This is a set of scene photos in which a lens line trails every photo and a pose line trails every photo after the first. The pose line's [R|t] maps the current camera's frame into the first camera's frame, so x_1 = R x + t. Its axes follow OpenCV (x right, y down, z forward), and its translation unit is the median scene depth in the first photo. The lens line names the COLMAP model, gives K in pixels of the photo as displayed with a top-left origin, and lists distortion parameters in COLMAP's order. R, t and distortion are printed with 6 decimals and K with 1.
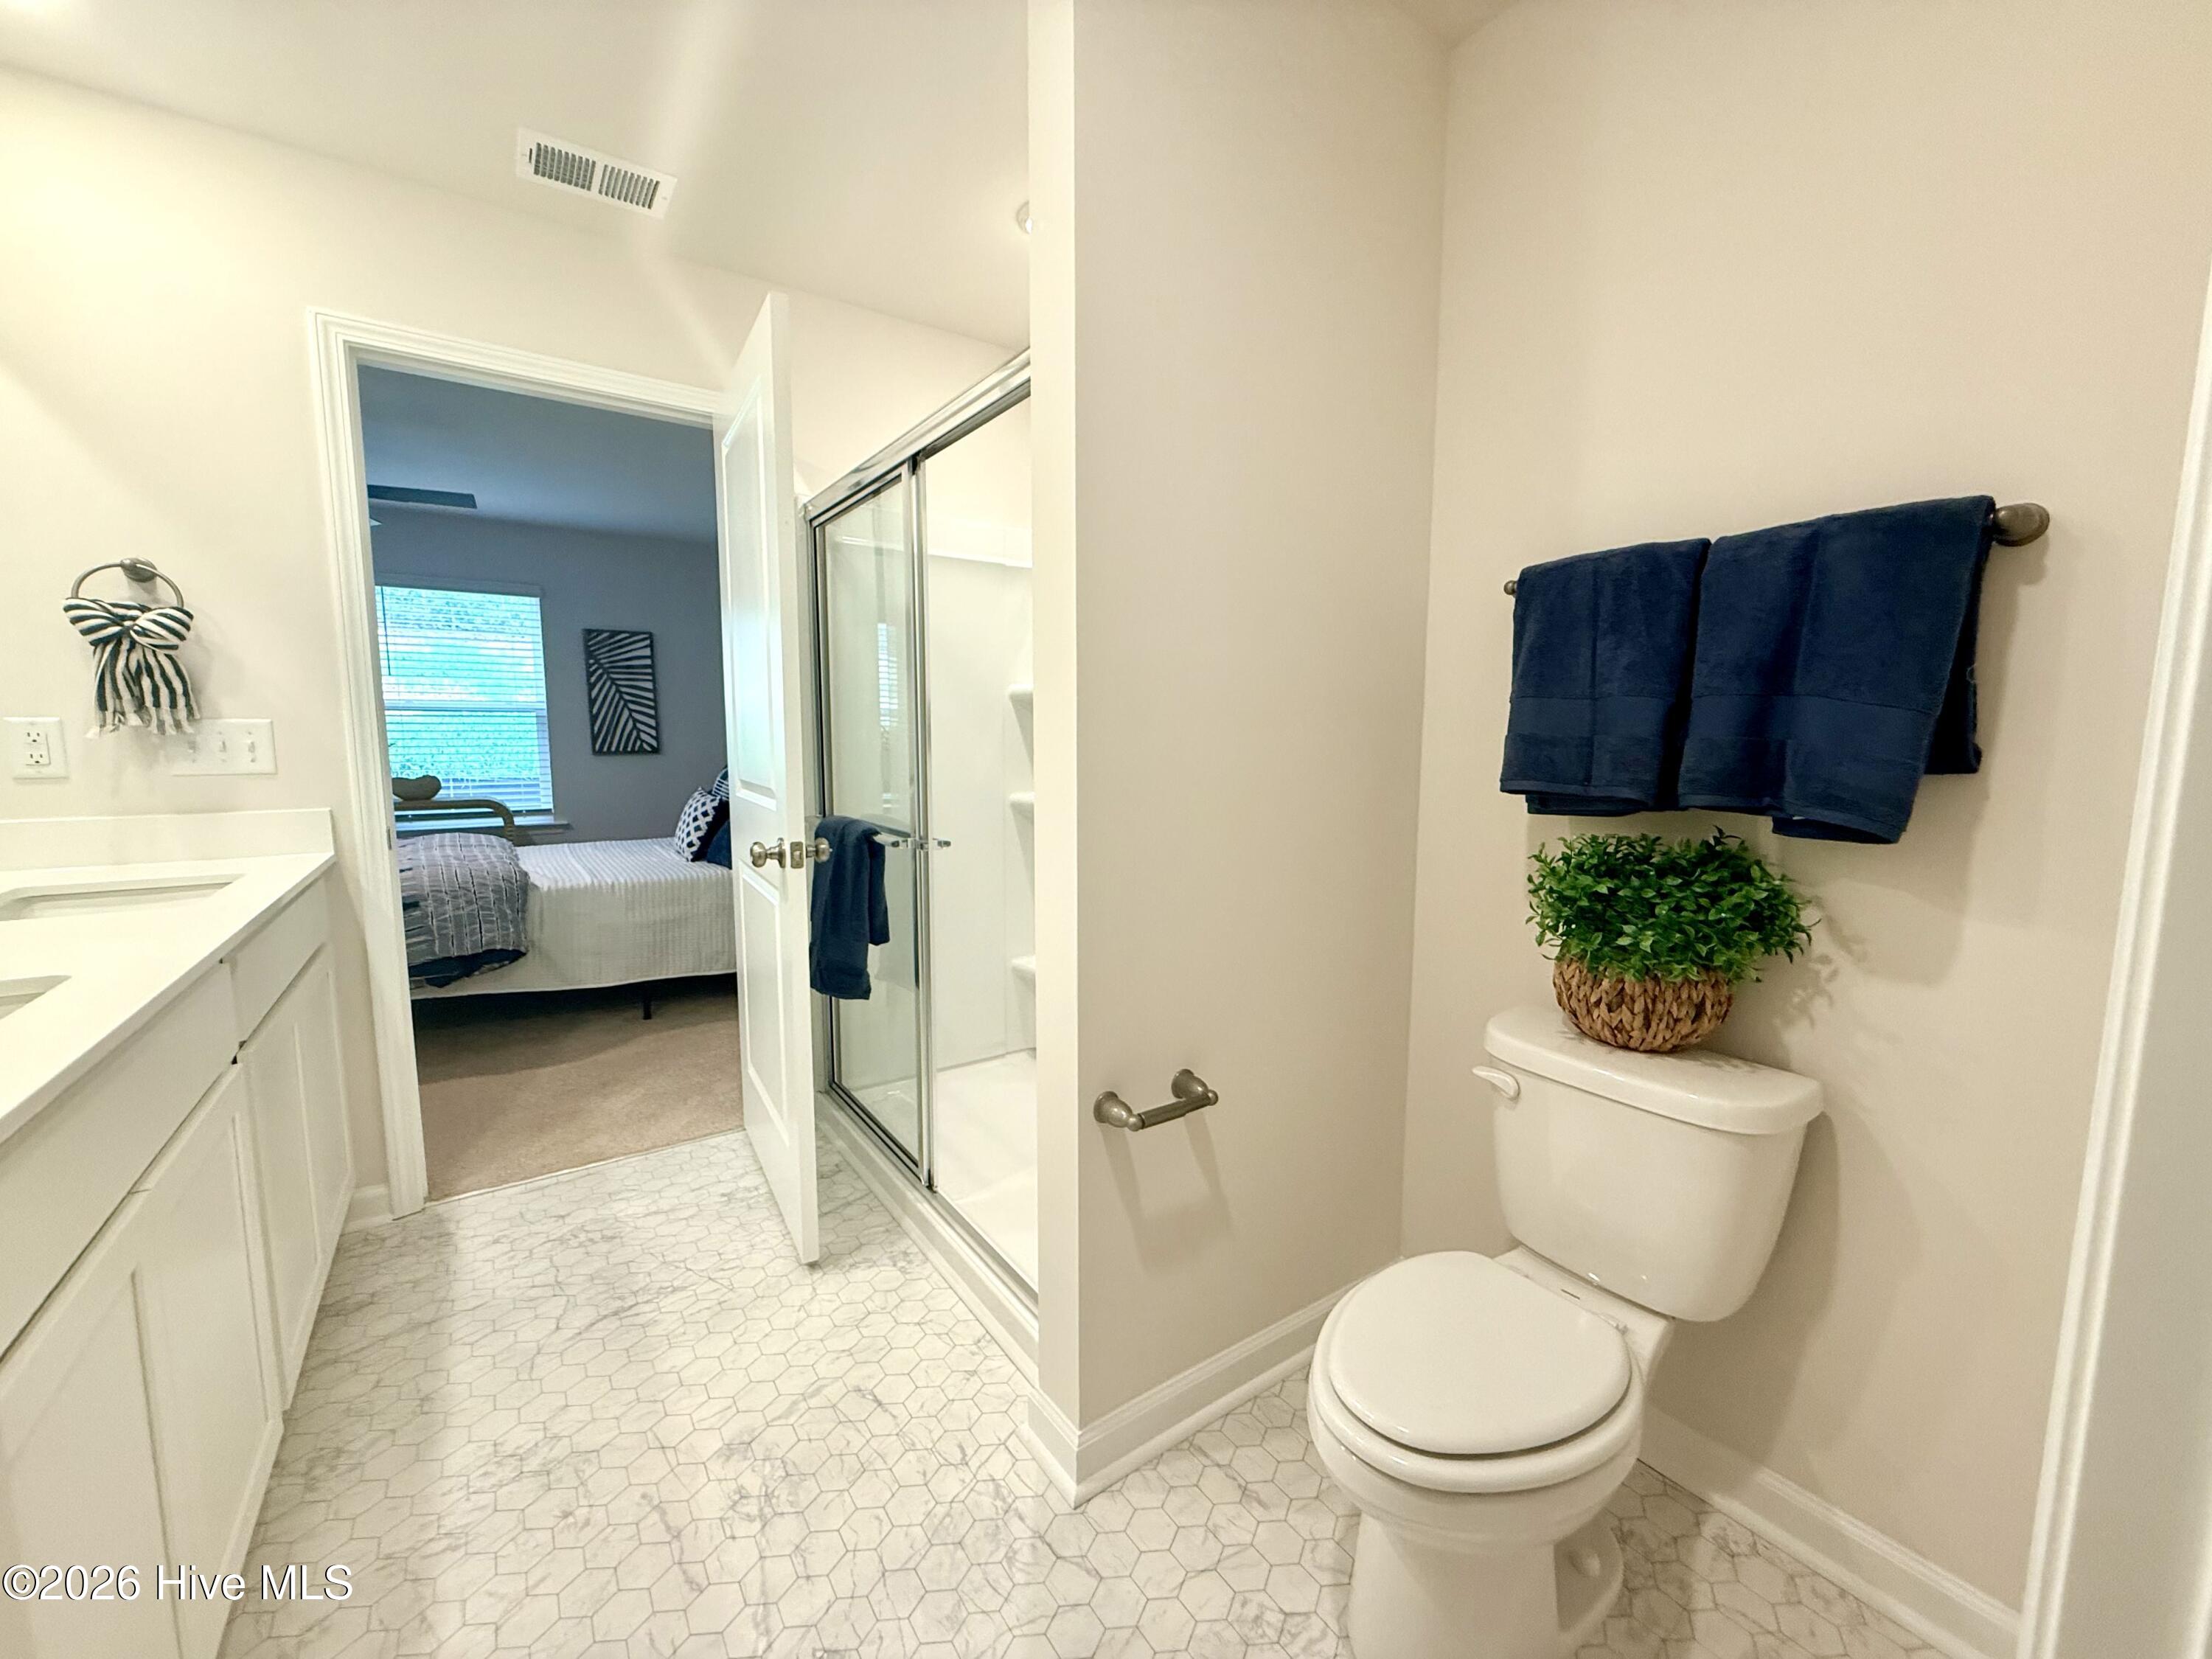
lens RADIAL K [[884.7, 0, 1113.2], [0, 884.7, 836.4], [0, 0, 1]] dist [-0.001533, 0.000101]
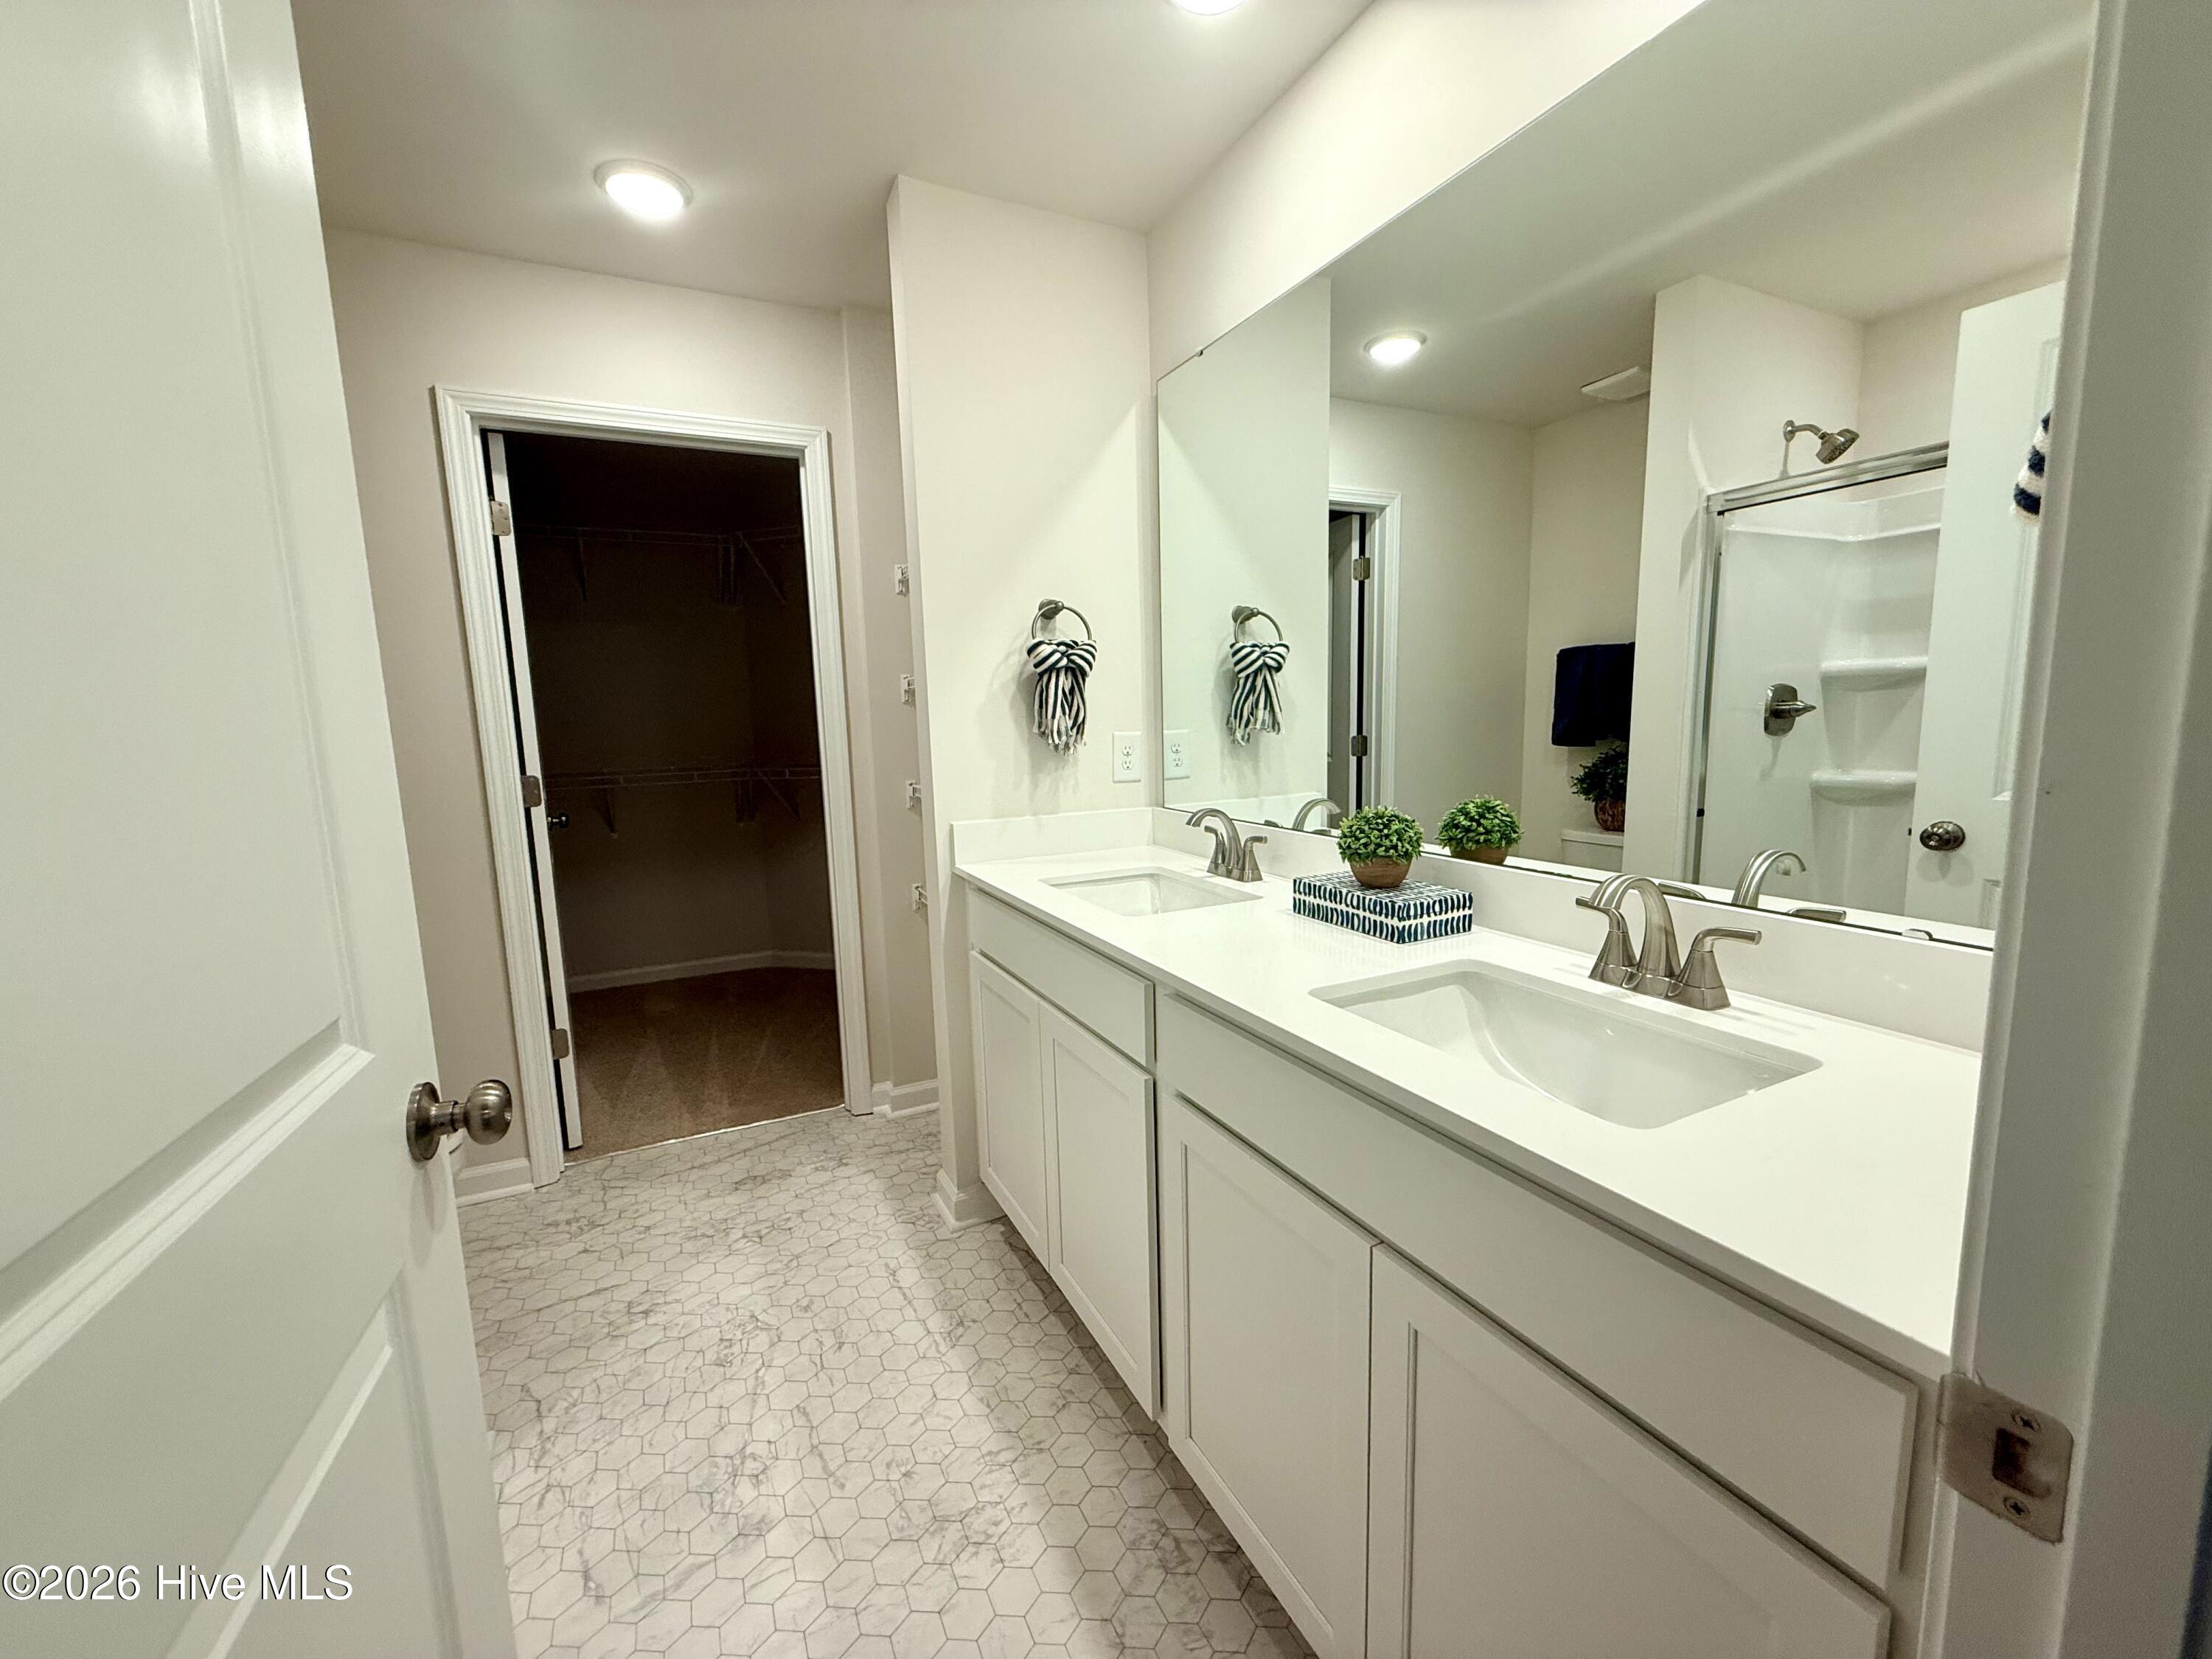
lens RADIAL K [[884.7, 0, 1110.2], [0, 884.7, 834.5], [0, 0, 1]] dist [-0.001533, 0.000101]
pose [[-0.988701, 0.002987, 0.149874, -0.703897], [0.041017, 0.967036, 0.251316, -0.184485], [-0.144183, 0.254624, -0.956231, 1.232700]]
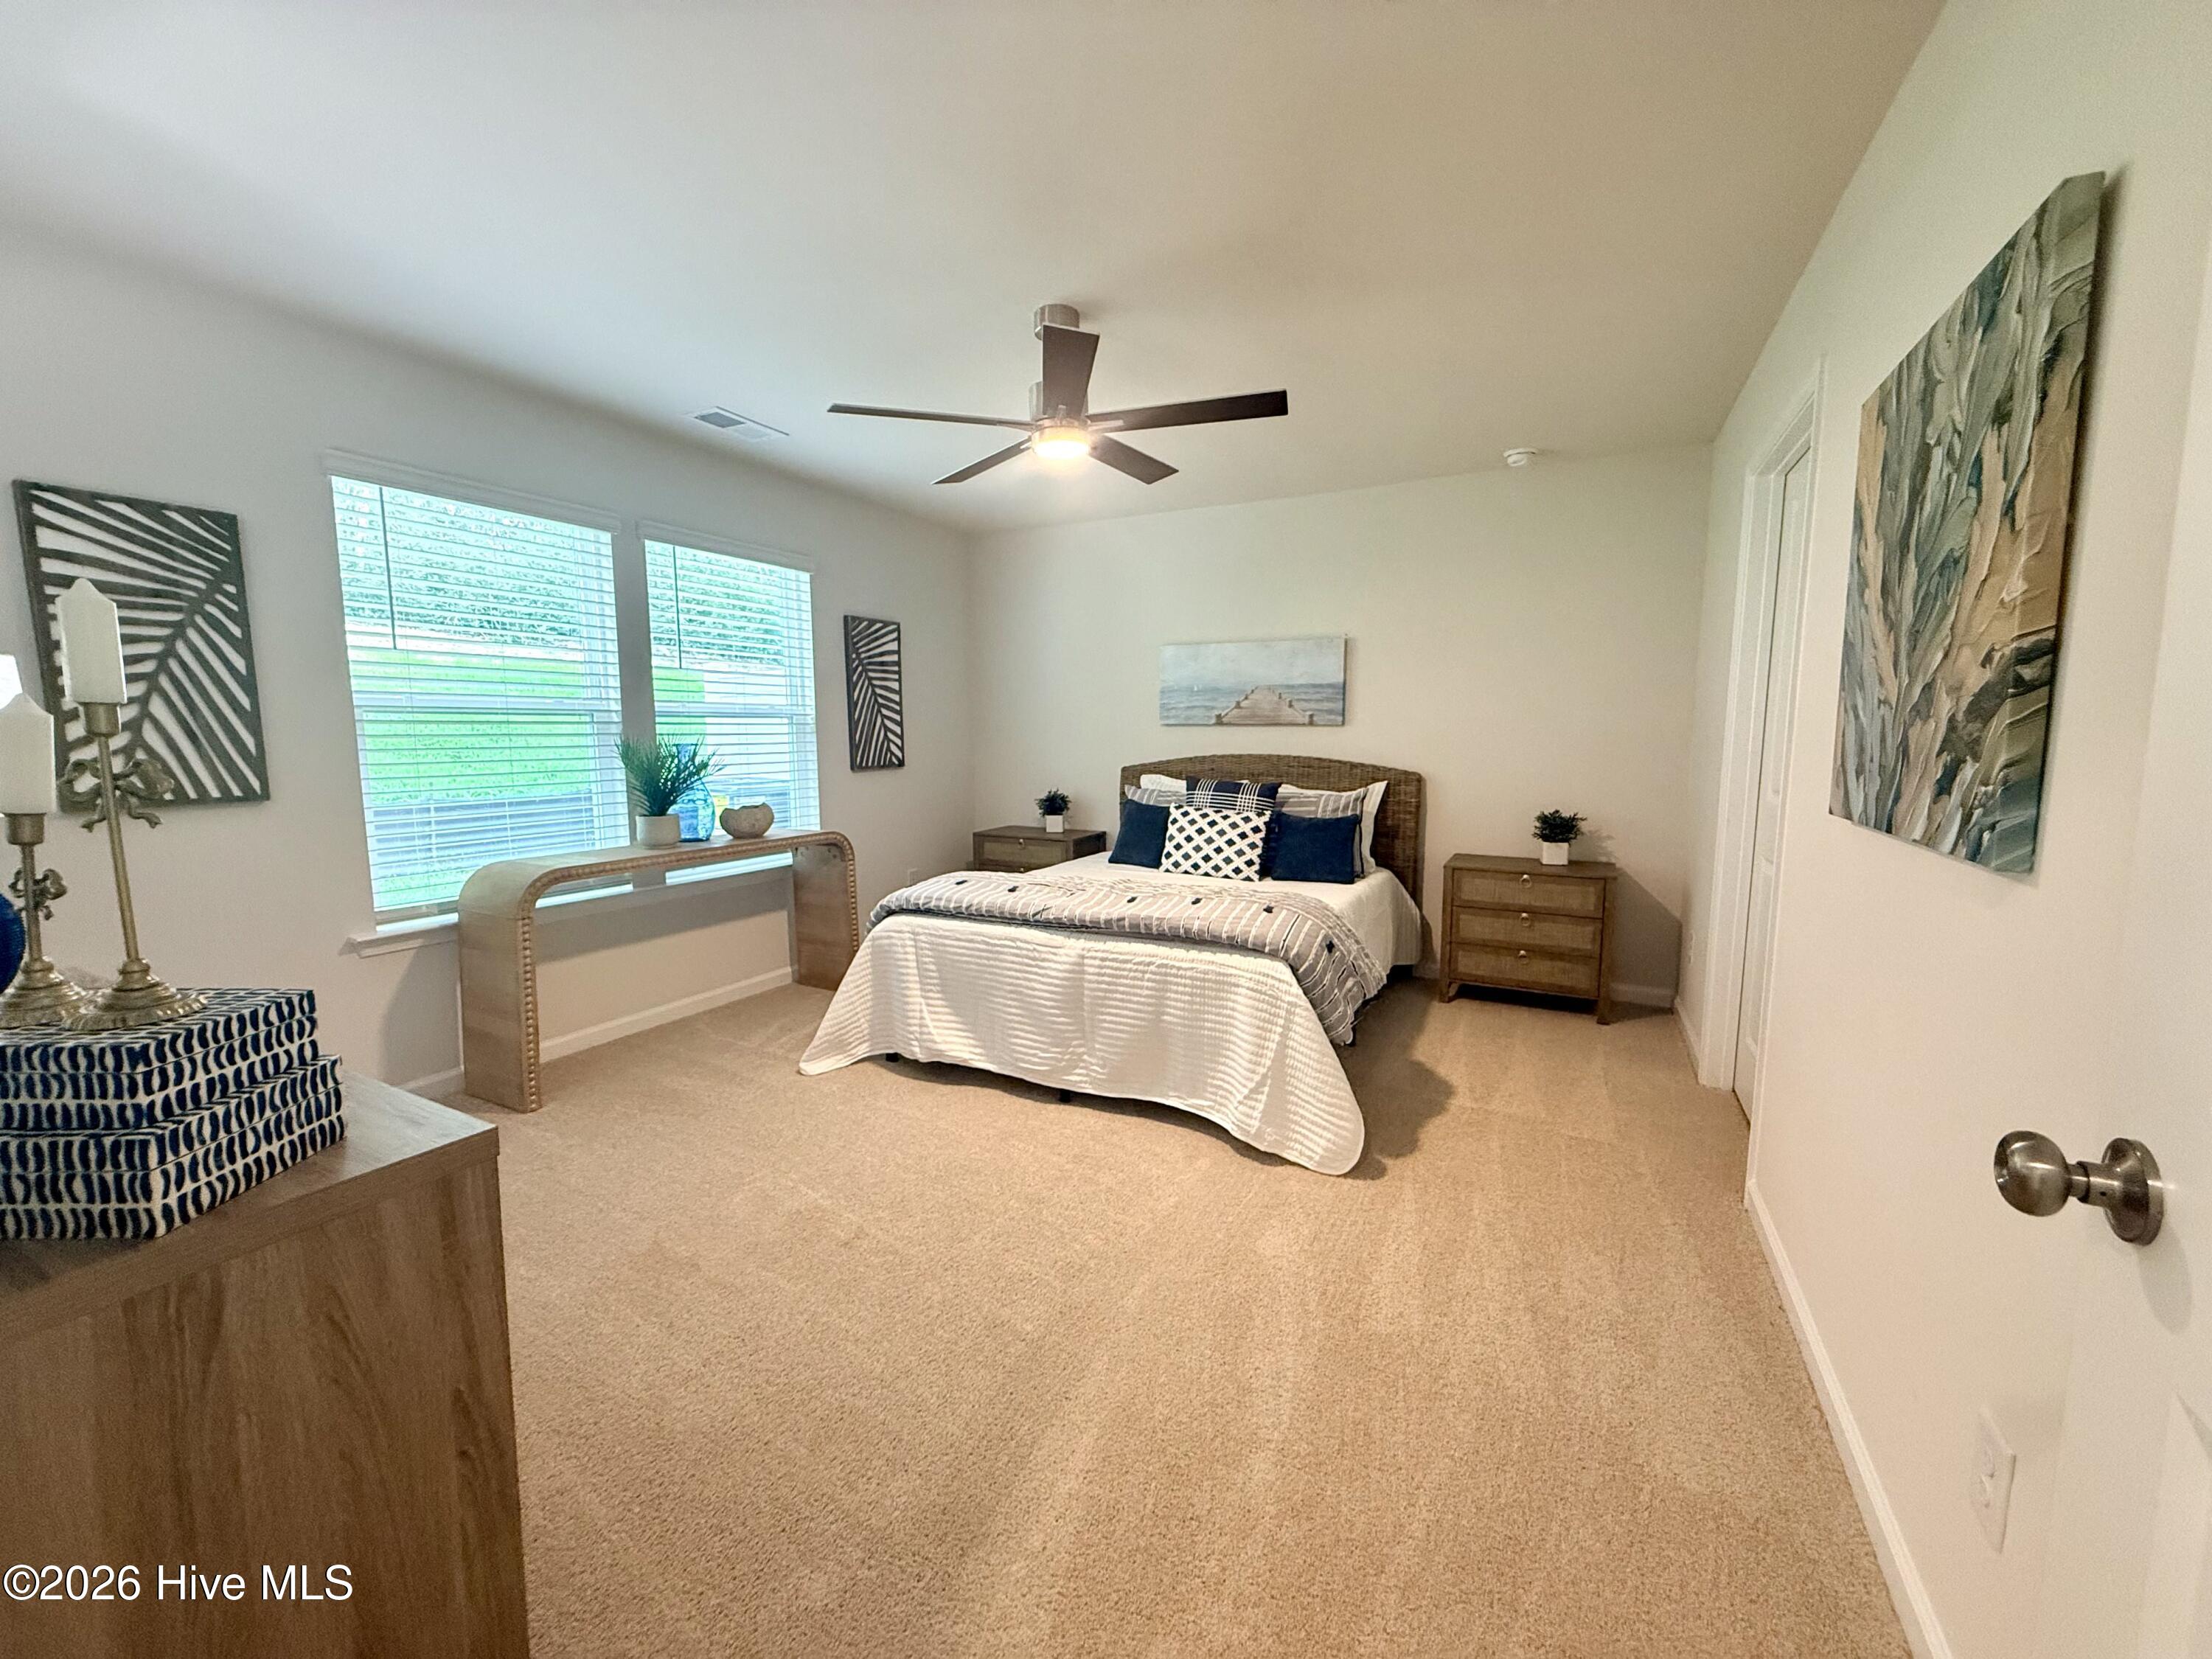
lens RADIAL K [[884.7, 0, 1117.4], [0, 884.7, 830.3], [0, 0, 1]] dist [-0.001533, 0.000101]
pose [[0.881158, -0.056506, 0.469434, -2.181058], [0.058628, 0.998229, 0.010107, -0.091718], [-0.469174, 0.018616, 0.882910, 0.494948]]
